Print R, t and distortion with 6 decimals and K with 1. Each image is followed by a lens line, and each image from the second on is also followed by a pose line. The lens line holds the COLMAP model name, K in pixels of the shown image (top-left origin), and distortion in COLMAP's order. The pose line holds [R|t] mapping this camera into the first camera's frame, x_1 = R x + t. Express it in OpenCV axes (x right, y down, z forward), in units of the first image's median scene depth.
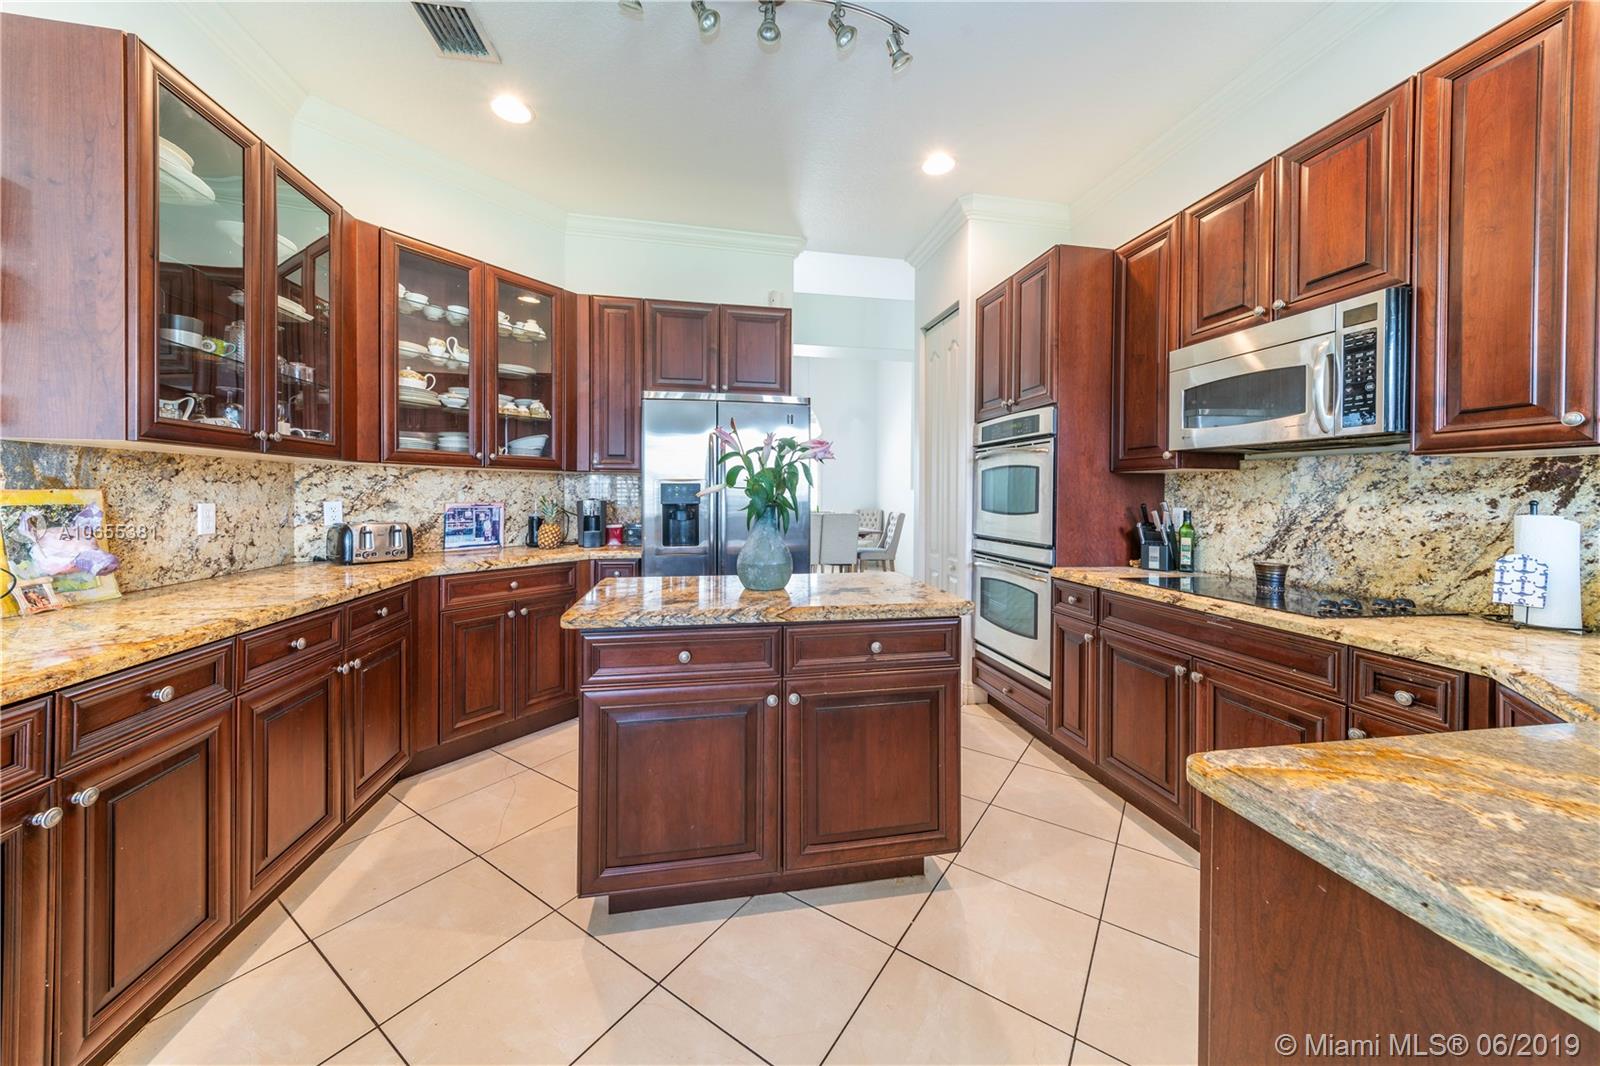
lens RADIAL K [[571.4, 0, 799.8], [0, 571.4, 498.0], [0, 0, 1]] dist [0.008453, -0.000610]
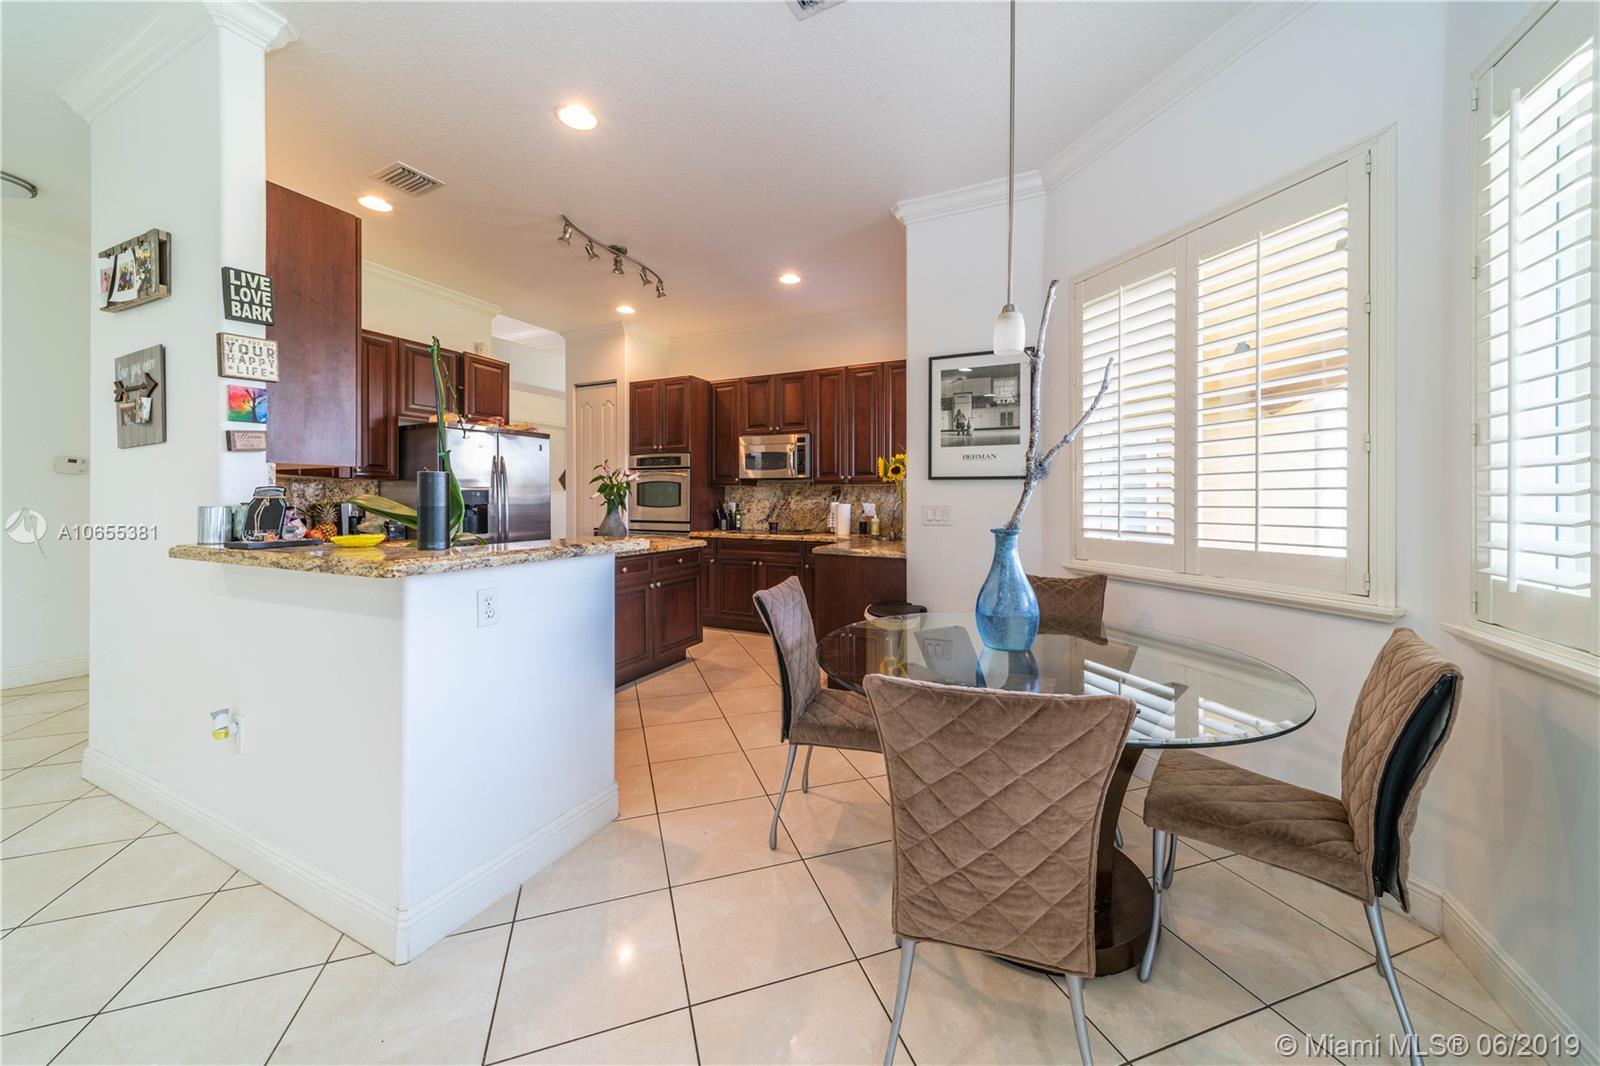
lens RADIAL K [[571.4, 0, 799.8], [0, 571.4, 498.0], [0, 0, 1]] dist [0.008453, -0.000610]
pose [[0.597994, -0.006020, 0.801478, -1.263452], [0.006288, 0.999976, 0.002820, -0.005955], [-0.801476, 0.003353, 0.598017, -0.709307]]
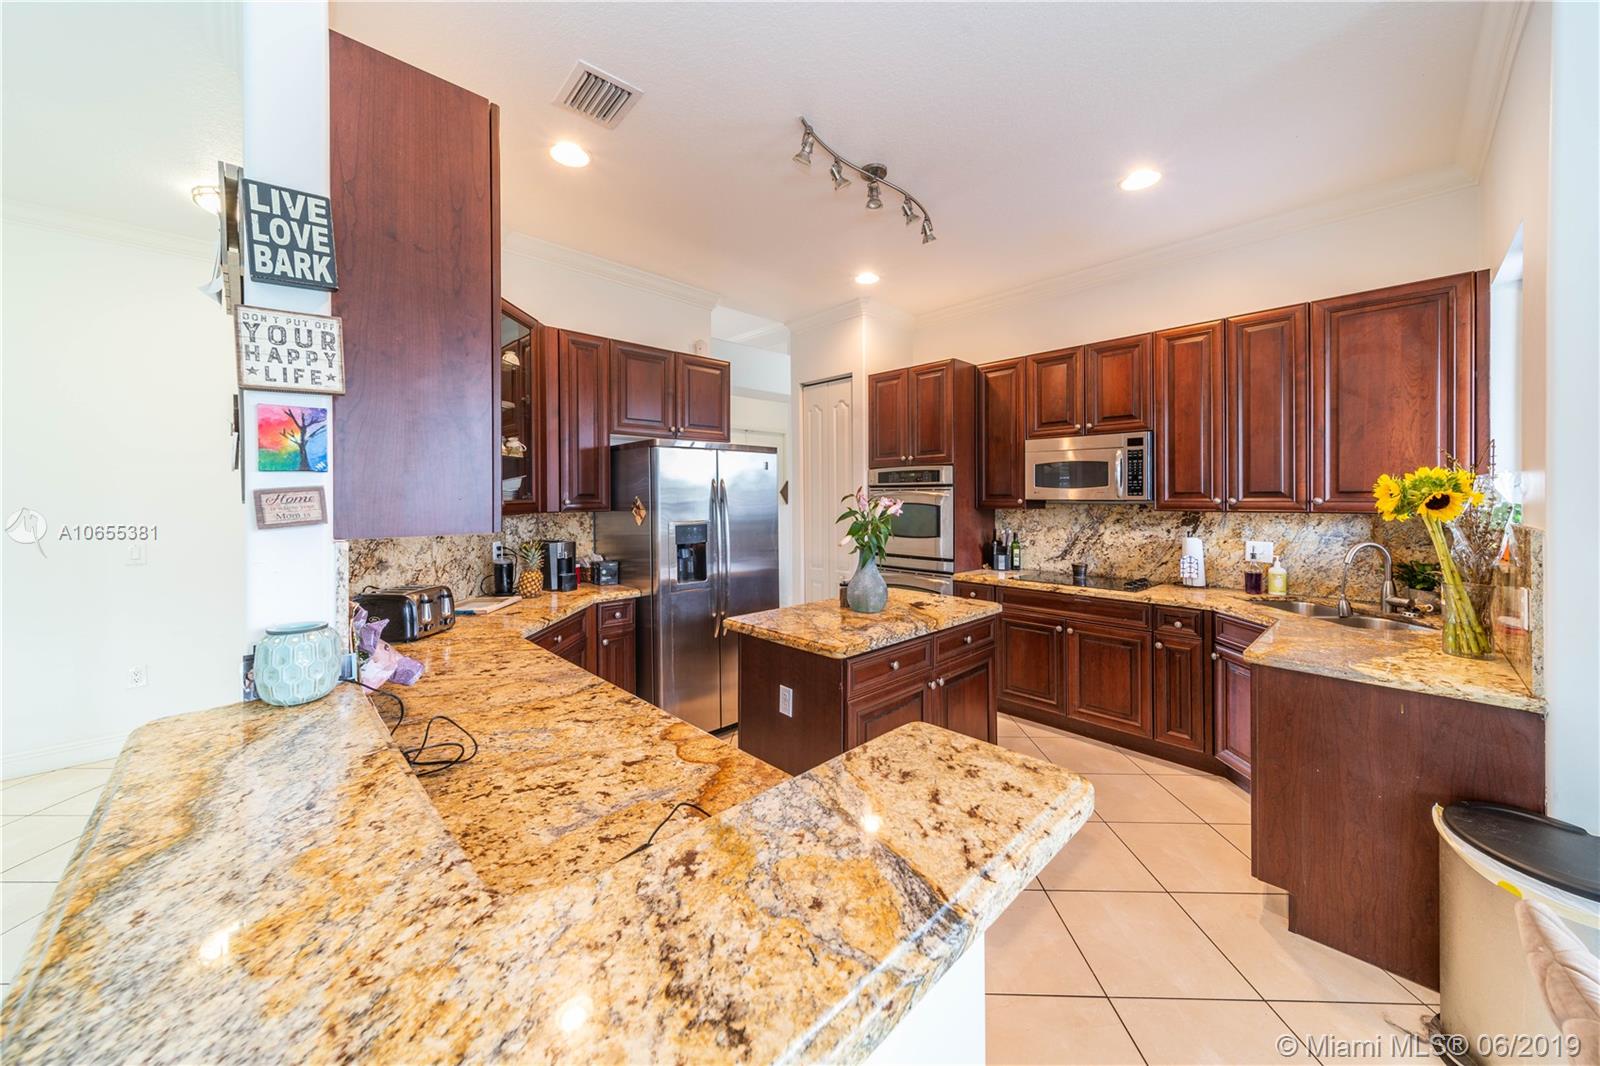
lens RADIAL K [[571.4, 0, 799.8], [0, 571.4, 498.0], [0, 0, 1]] dist [0.008453, -0.000610]
pose [[0.837196, -0.012344, 0.546764, -0.927273], [0.012420, 0.999917, 0.003557, -0.113875], [-0.546762, 0.003813, 0.837279, -0.042053]]
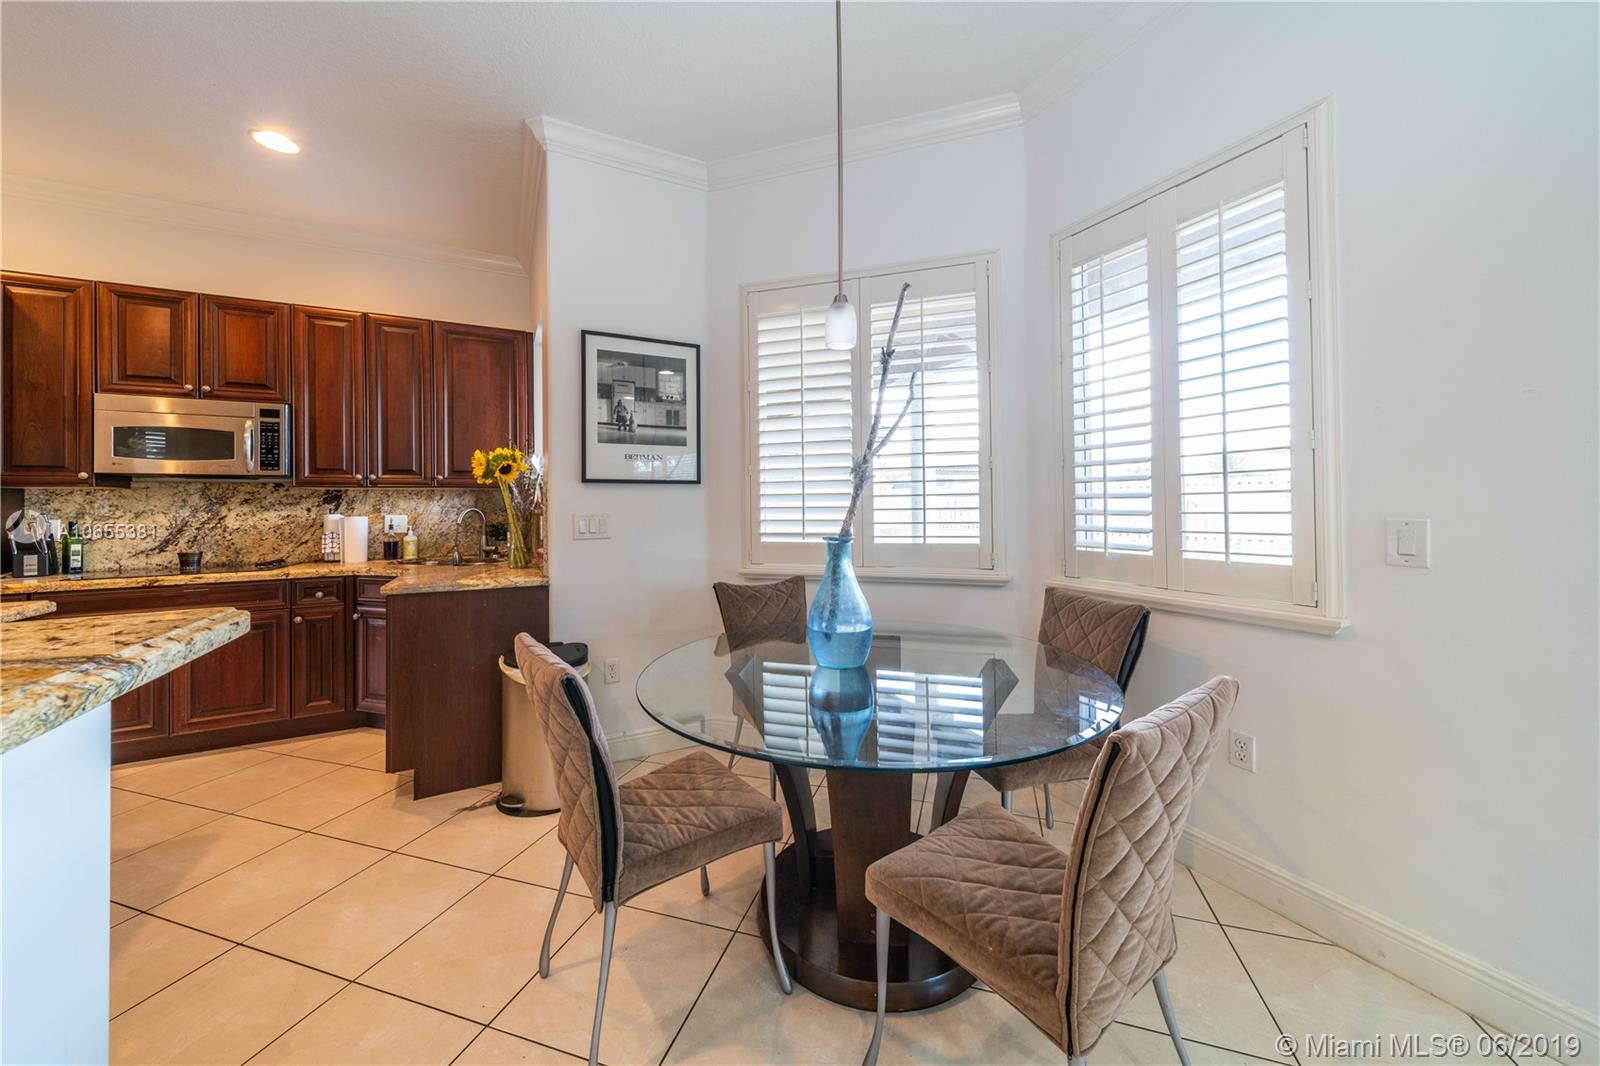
lens RADIAL K [[571.4, 0, 799.8], [0, 571.4, 498.0], [0, 0, 1]] dist [0.008453, -0.000610]
pose [[-0.286295, 0.005070, 0.958128, -1.122611], [0.012288, 0.999923, -0.001619, -0.007610], [-0.958063, 0.011310, -0.286336, -0.118258]]
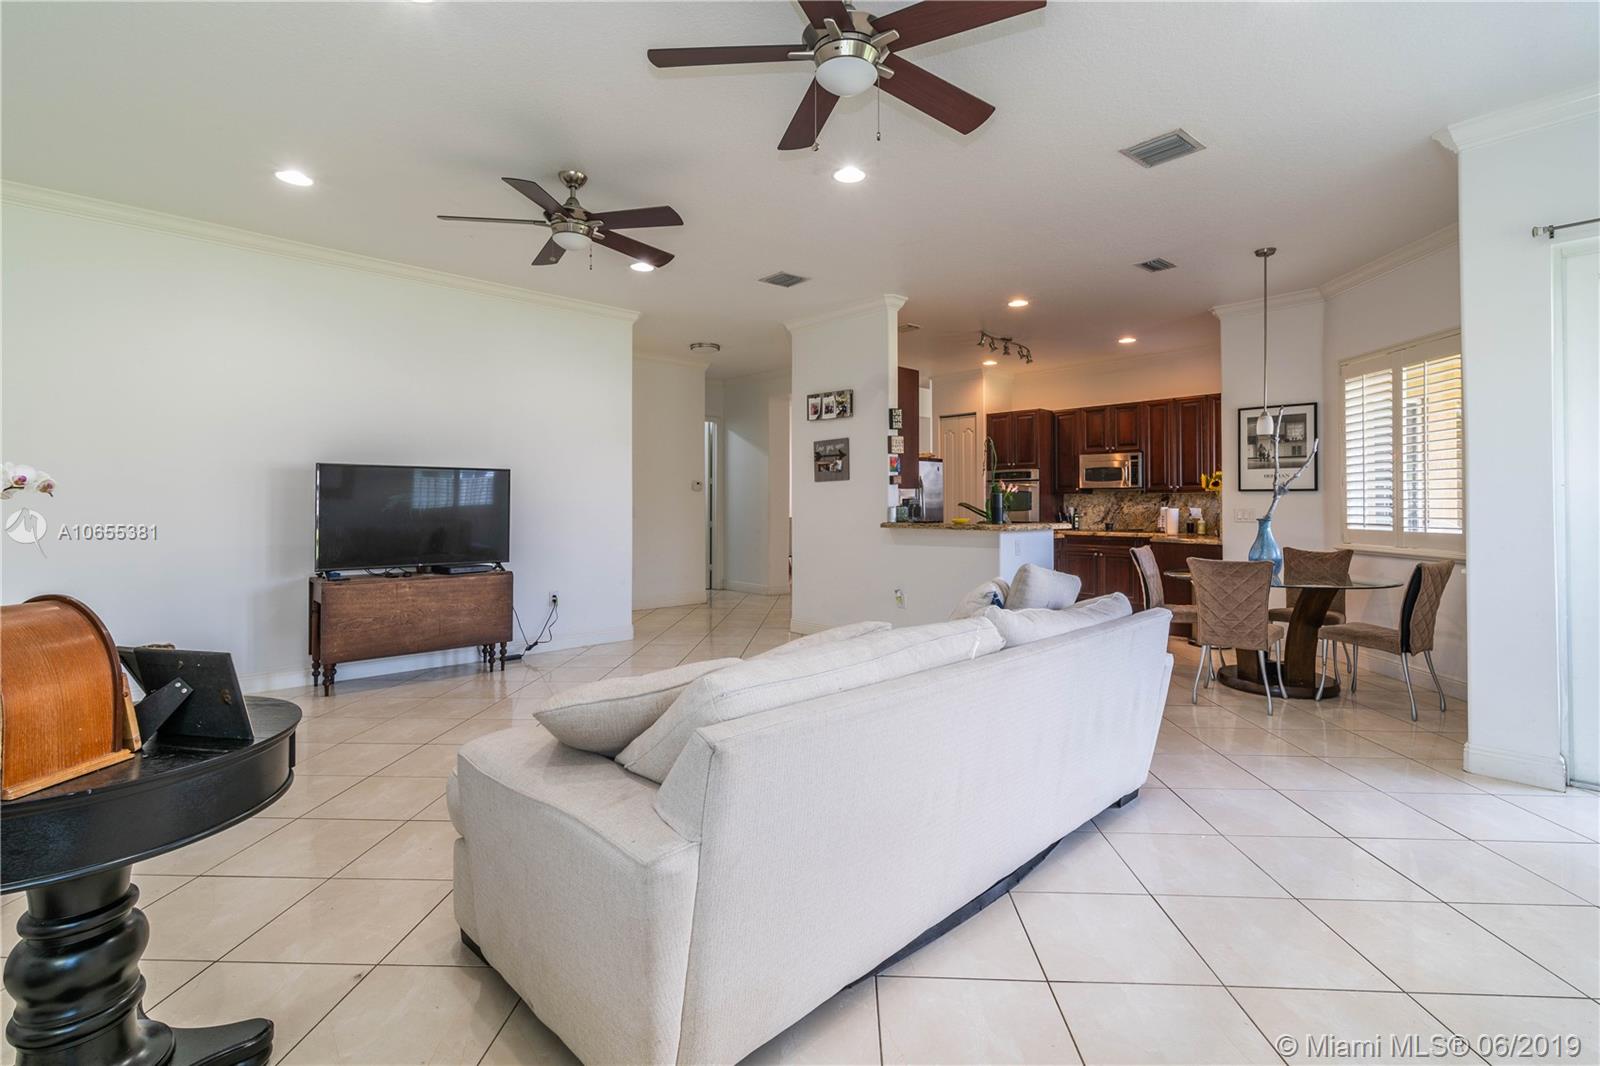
lens RADIAL K [[736.3, 0, 811.8], [0, 736.3, 493.1], [0, 0, 1]] dist [0.013690, -0.000116]
pose [[0.846479, 0.001056, 0.532421, -2.955709], [0.007563, 0.999873, -0.014007, -0.013329], [-0.532368, 0.015884, 0.846364, -1.731816]]
